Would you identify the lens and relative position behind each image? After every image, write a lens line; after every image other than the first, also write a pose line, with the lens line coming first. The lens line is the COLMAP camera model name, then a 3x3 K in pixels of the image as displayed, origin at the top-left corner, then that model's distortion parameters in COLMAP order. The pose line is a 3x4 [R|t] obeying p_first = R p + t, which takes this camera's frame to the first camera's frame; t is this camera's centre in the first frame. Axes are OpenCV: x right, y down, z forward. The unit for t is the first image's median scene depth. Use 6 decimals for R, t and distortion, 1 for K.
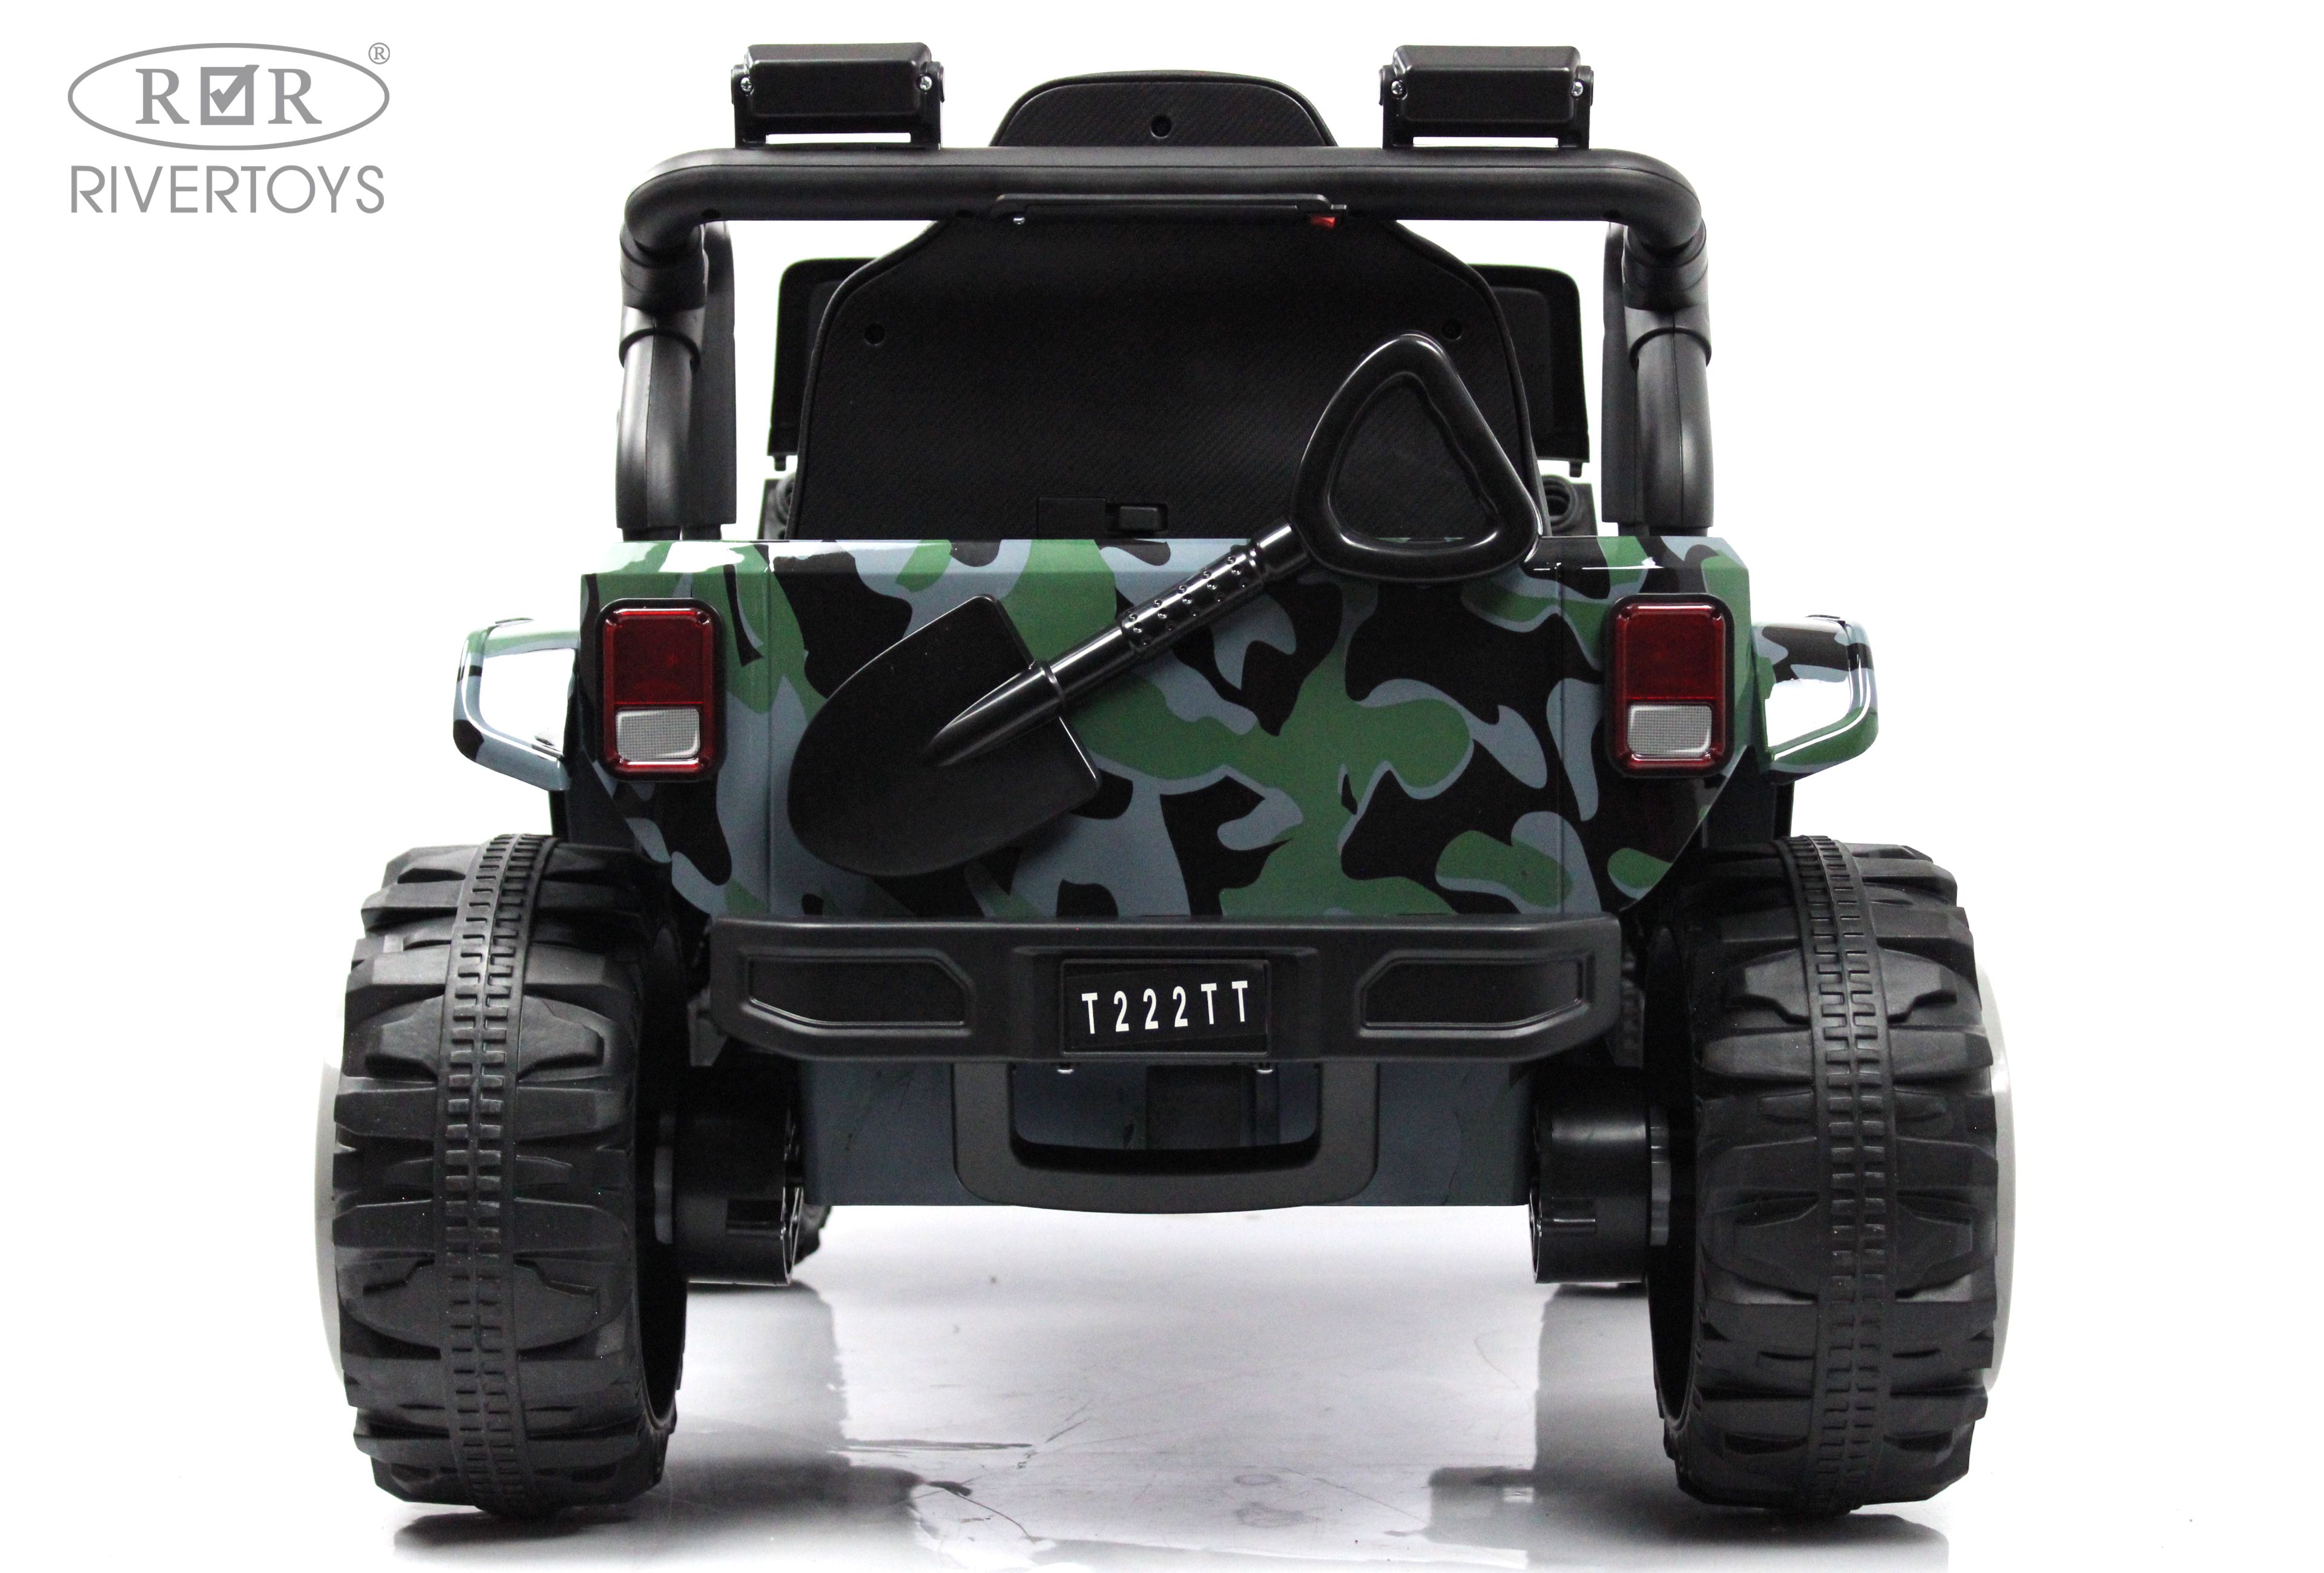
lens RADIAL K [[4586.5, 0, 1166.0], [0, 4586.5, 782.1], [0, 0, 1]] dist [0.024972, 0.000000]
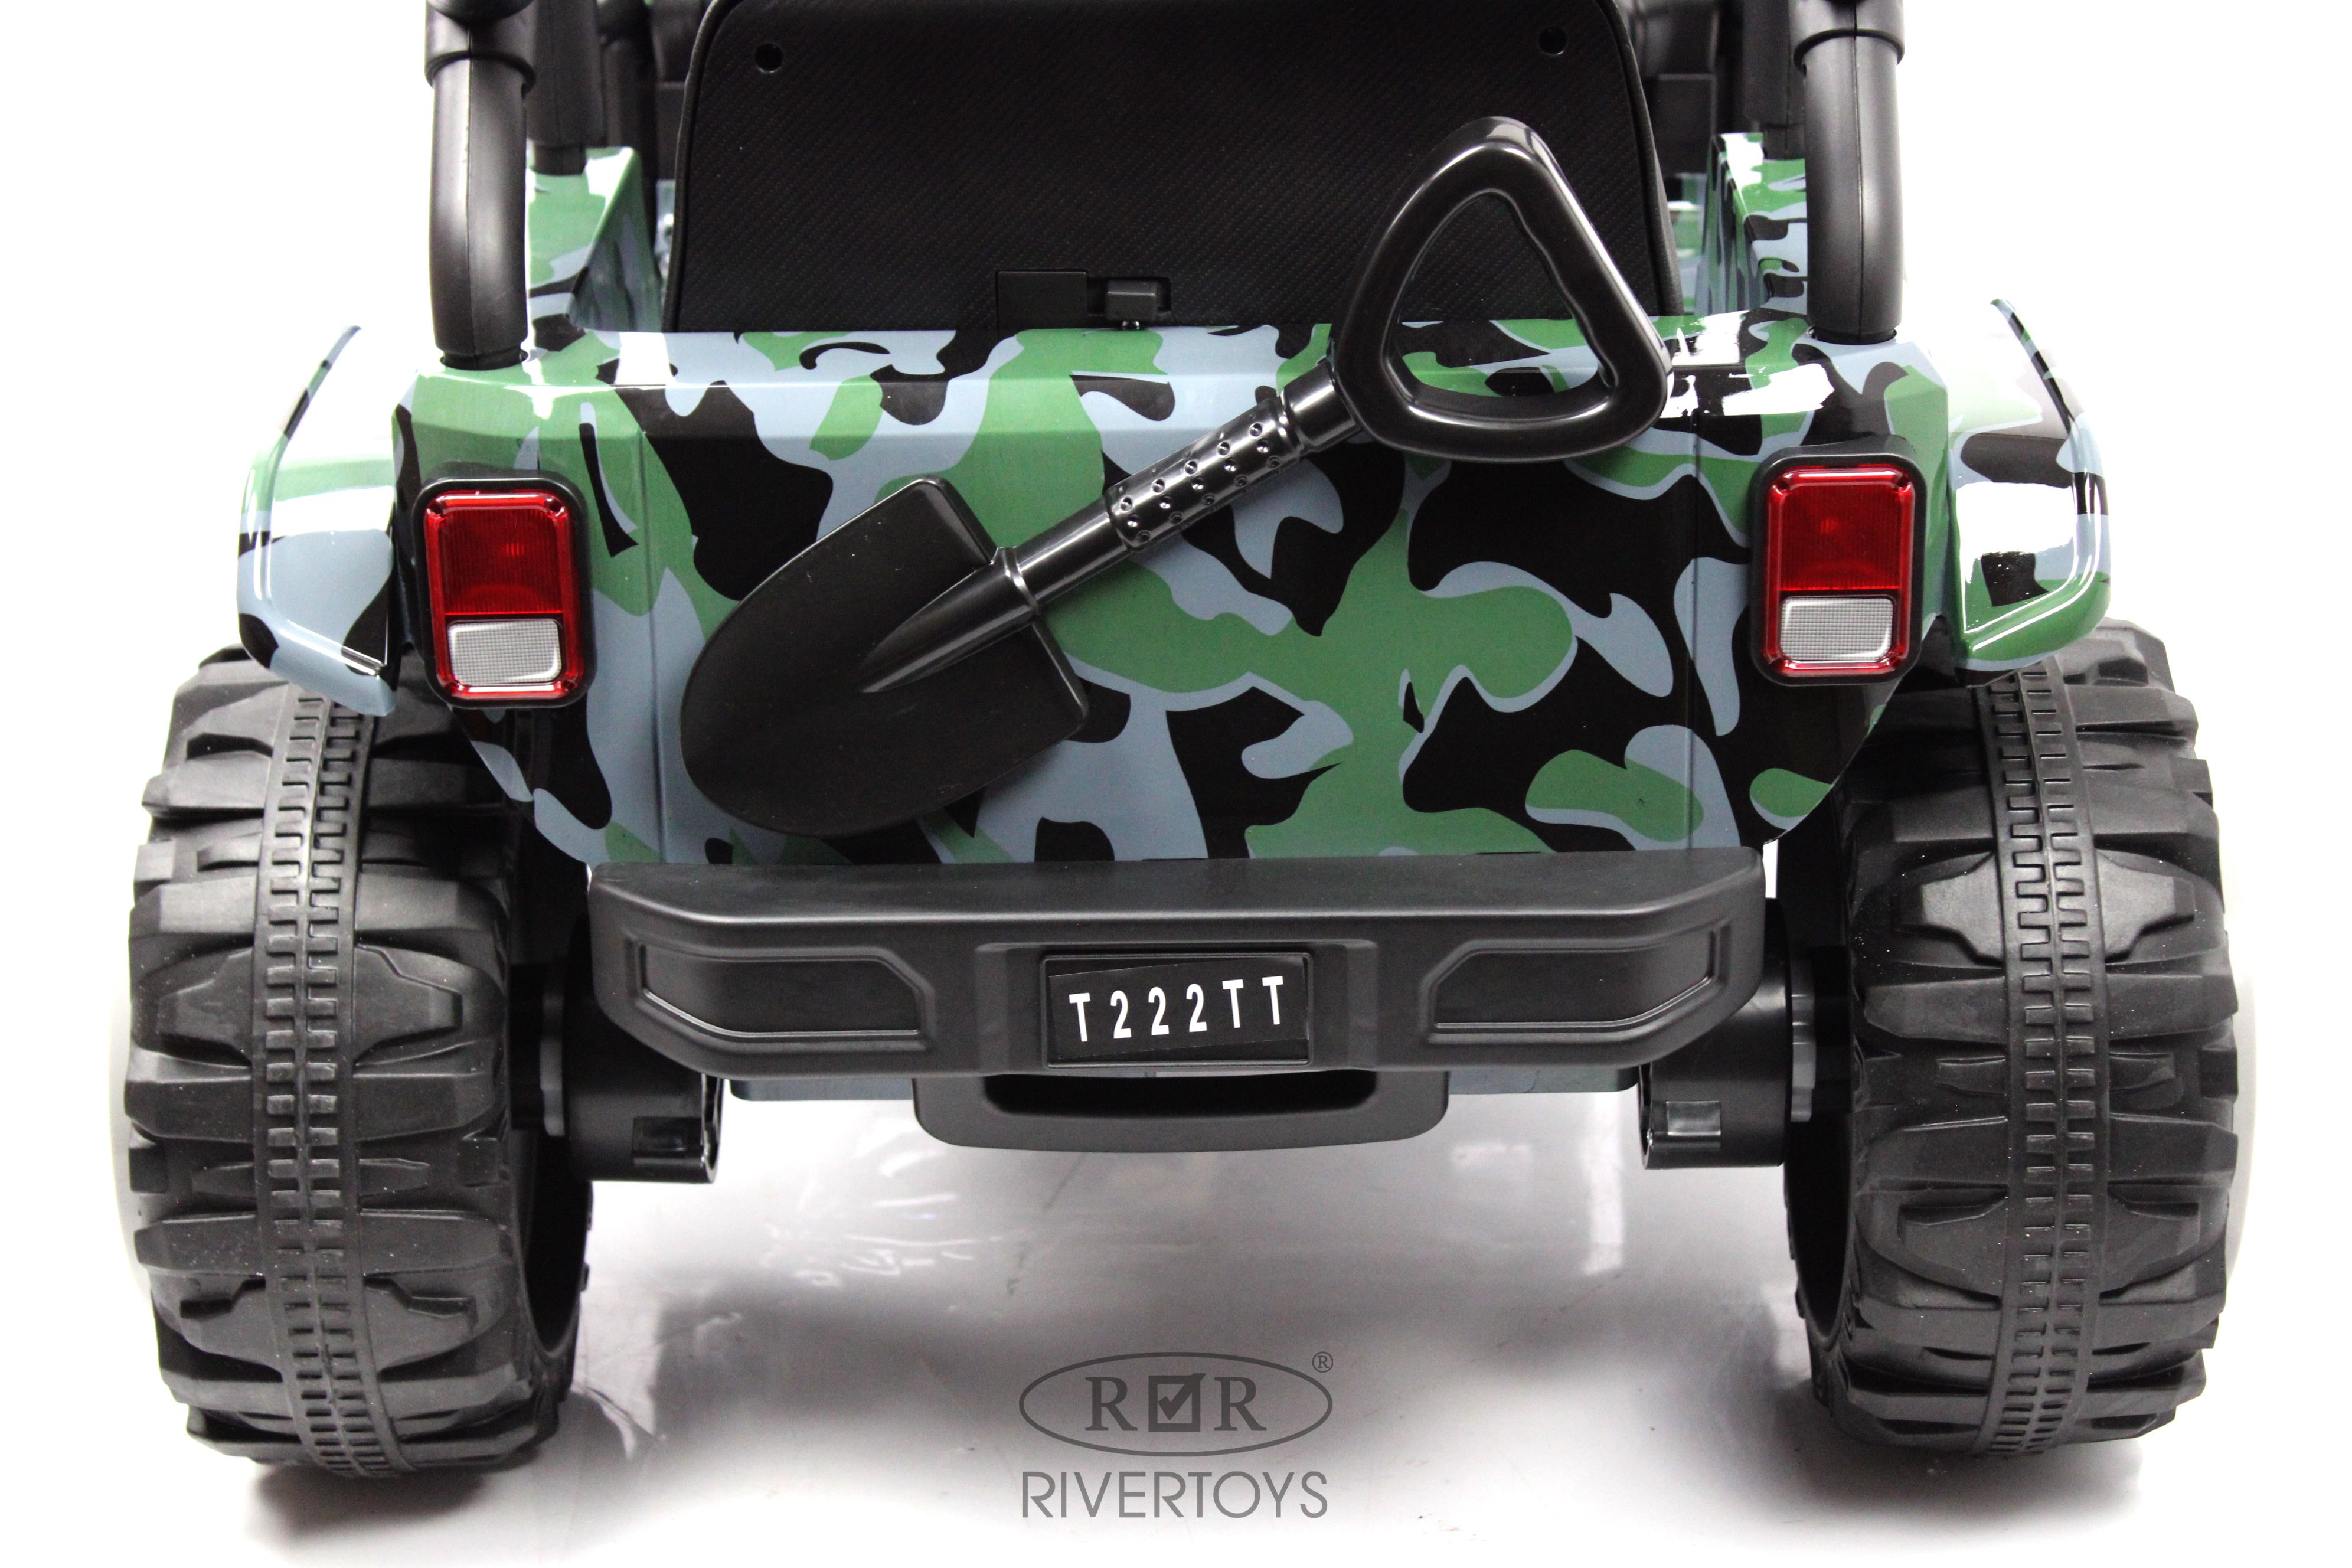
lens RADIAL K [[5018.8, 0, 1152.6], [0, 5018.8, 805.5], [0, 0, 1]] dist [0.019105, 0.000000]
pose [[0.999850, -0.014560, -0.009387, 0.004046], [0.016868, 0.941721, 0.335971, -0.263567], [0.003948, -0.336079, 0.941826, 0.206699]]
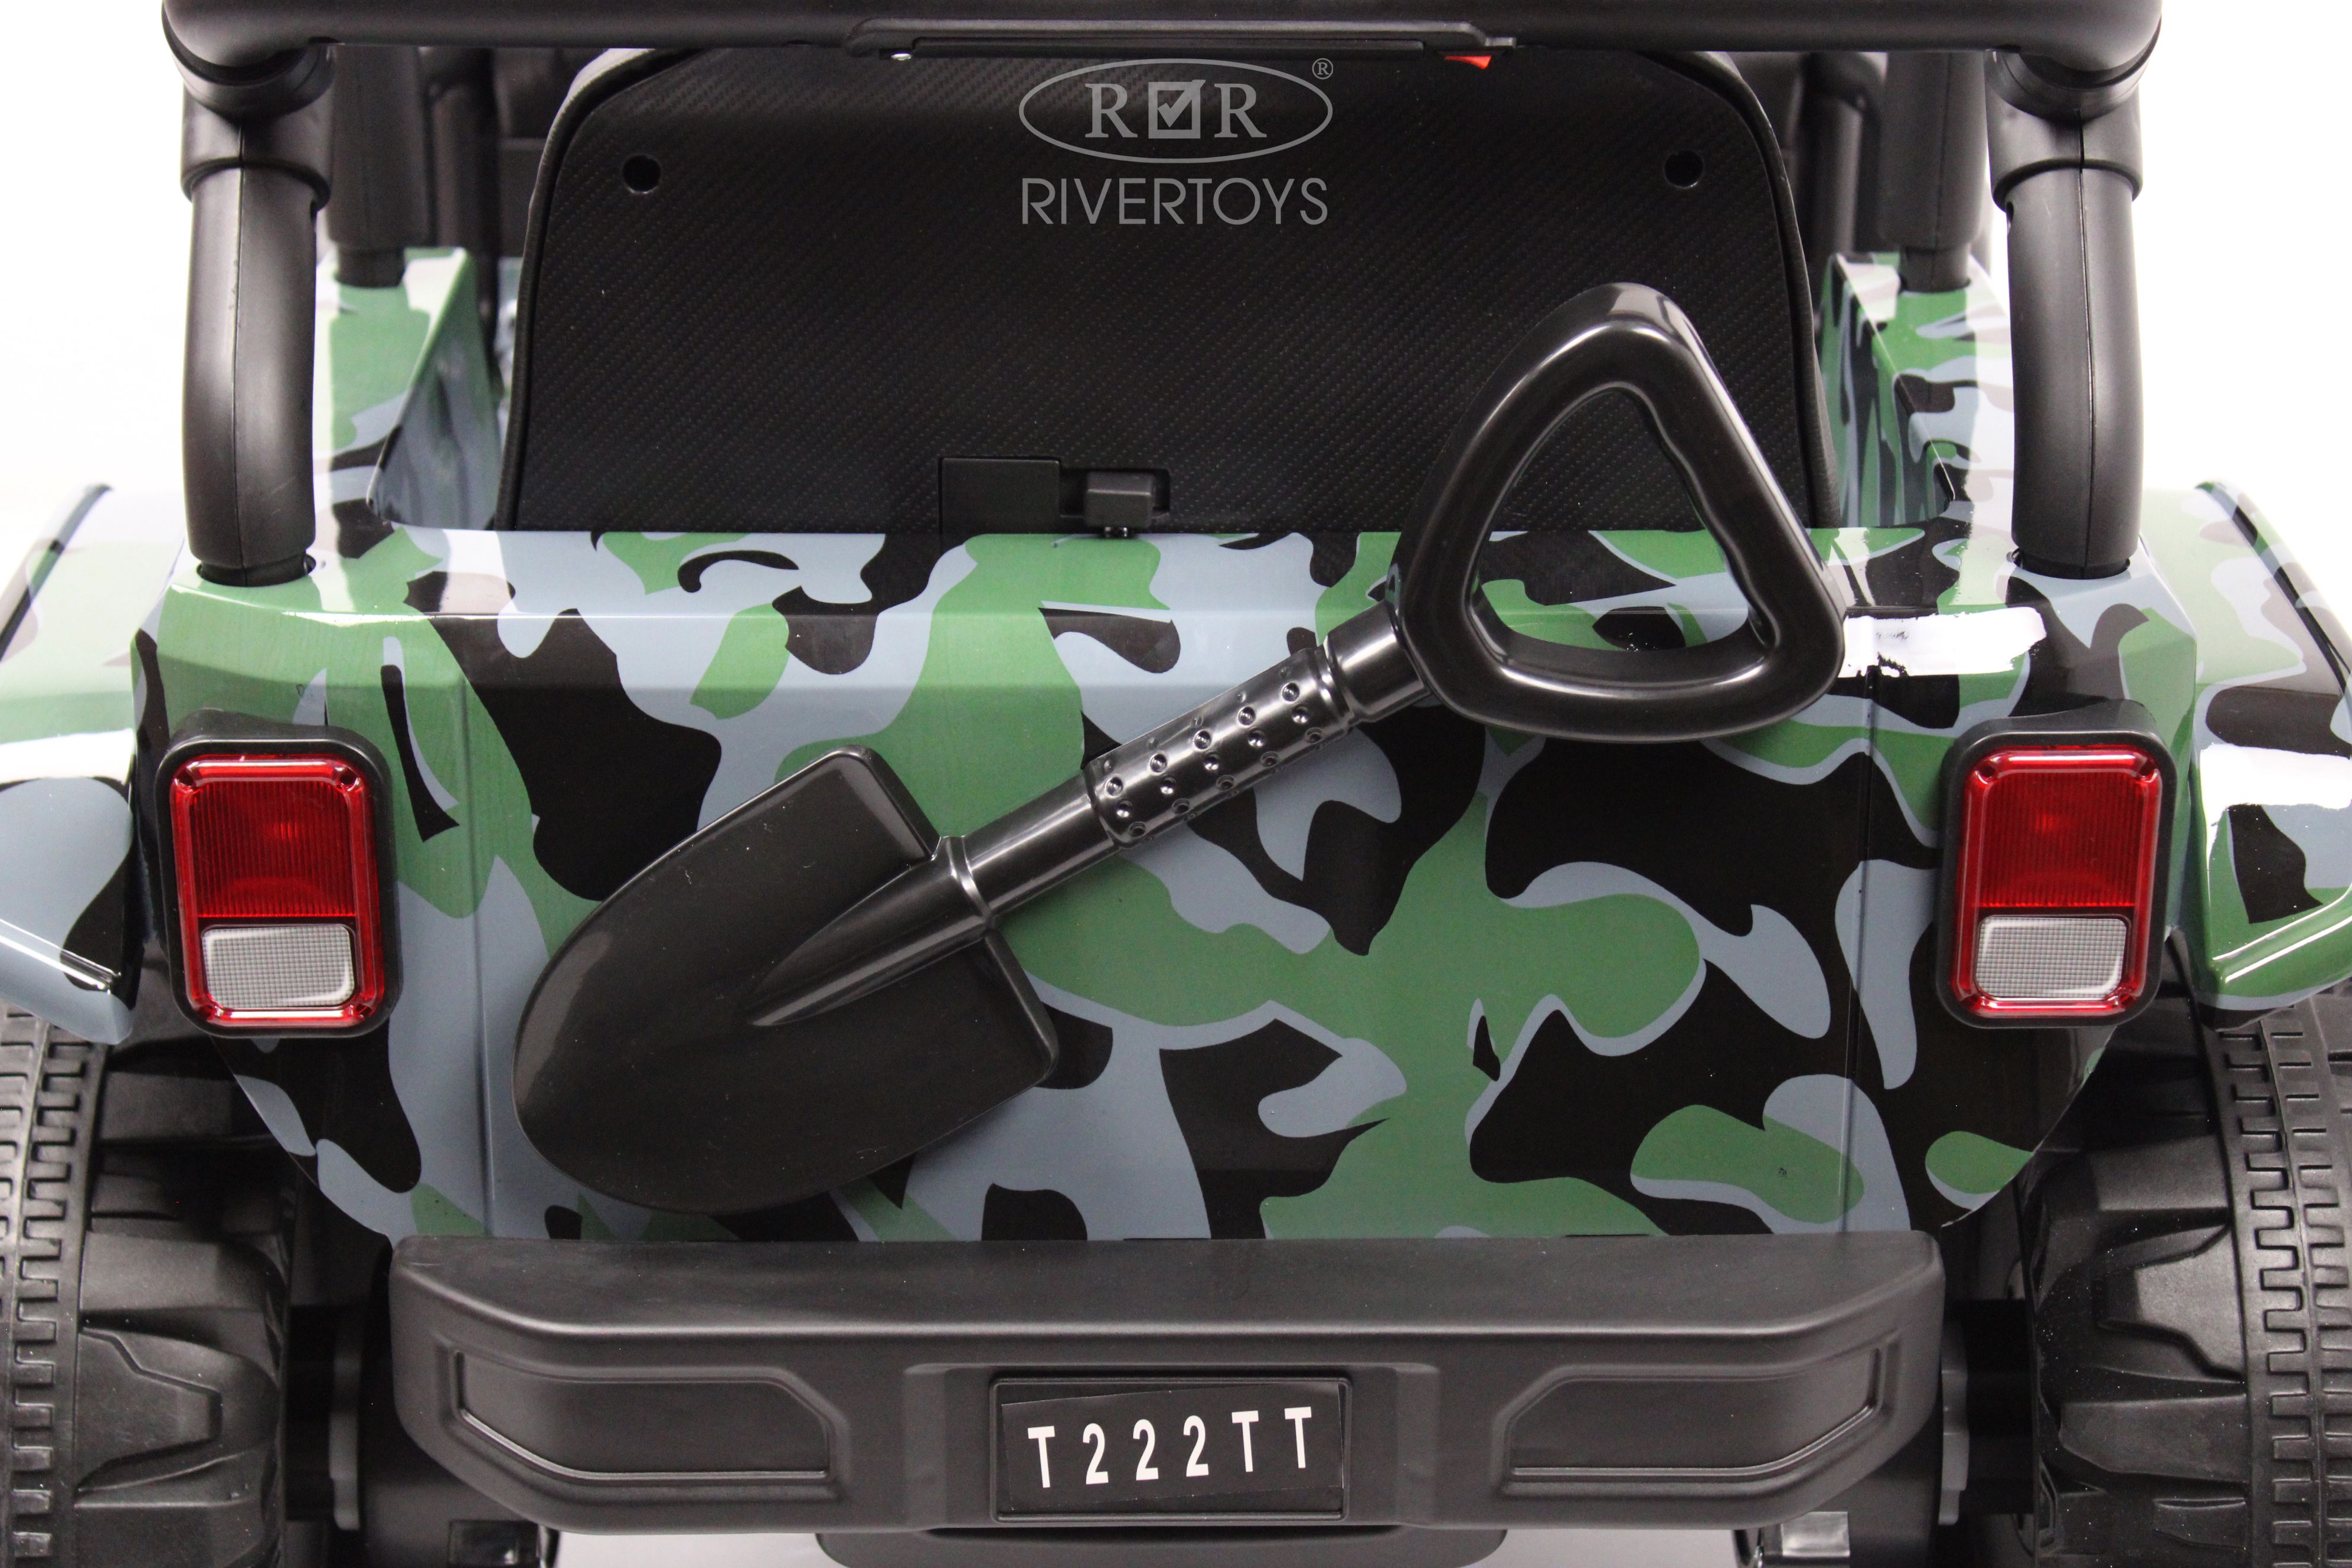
lens RADIAL K [[5018.8, 0, 1164.3], [0, 5018.8, 780.1], [0, 0, 1]] dist [0.019105, 0.000000]
pose [[0.999770, -0.002256, 0.021313, -0.014120], [-0.005232, 0.938678, 0.344755, -0.246647], [-0.020784, -0.344788, 0.938451, 0.419344]]
